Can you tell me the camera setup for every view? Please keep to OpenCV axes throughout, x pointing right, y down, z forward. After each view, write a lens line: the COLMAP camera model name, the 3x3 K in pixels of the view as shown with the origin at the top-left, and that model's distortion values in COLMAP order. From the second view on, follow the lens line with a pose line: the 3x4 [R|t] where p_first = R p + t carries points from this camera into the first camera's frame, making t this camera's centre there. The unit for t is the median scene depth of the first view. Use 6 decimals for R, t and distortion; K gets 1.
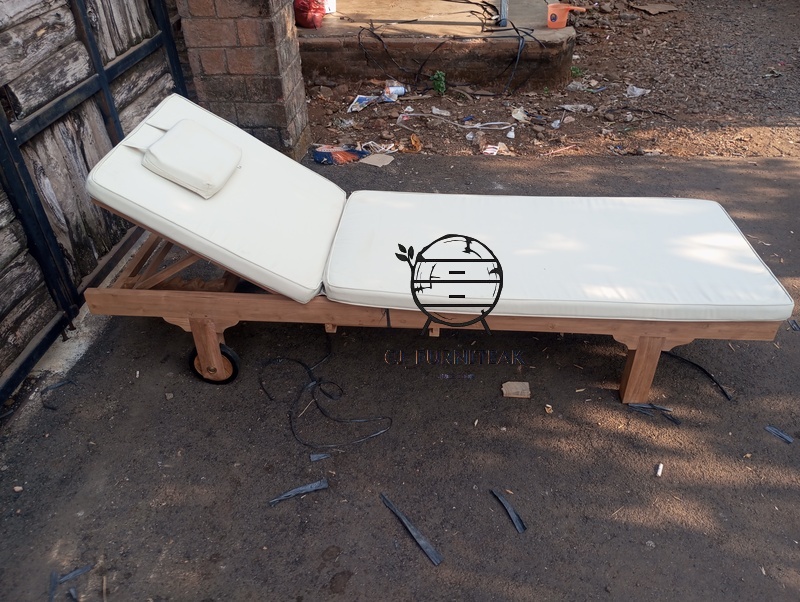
lens RADIAL K [[658.9, 0, 399.7], [0, 658.9, 299.3], [0, 0, 1]] dist [0.074396, -0.088507]
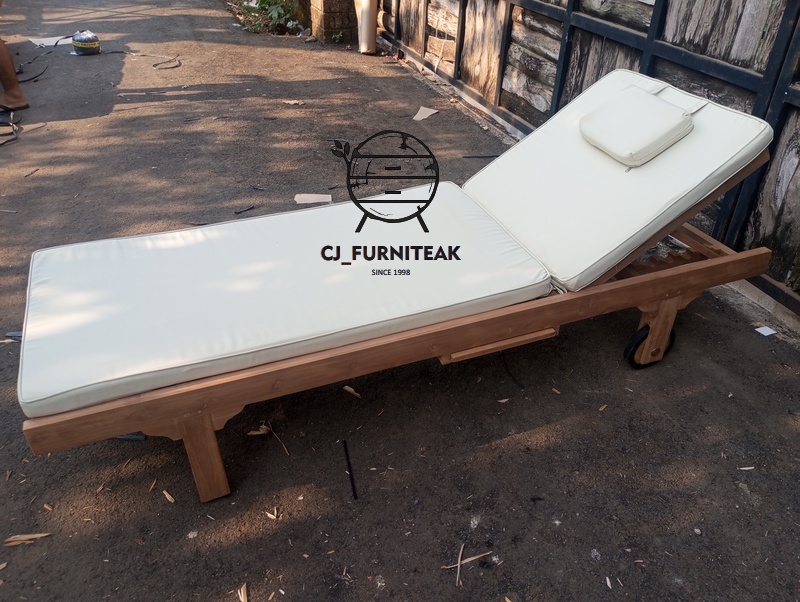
lens RADIAL K [[658.9, 0, 400.2], [0, 658.9, 298.7], [0, 0, 1]] dist [0.074396, -0.088507]
pose [[-0.908174, 0.244151, -0.340015, 0.346586], [-0.232726, 0.380665, 0.894948, -0.800183], [0.347935, 0.891899, -0.288890, 1.217589]]
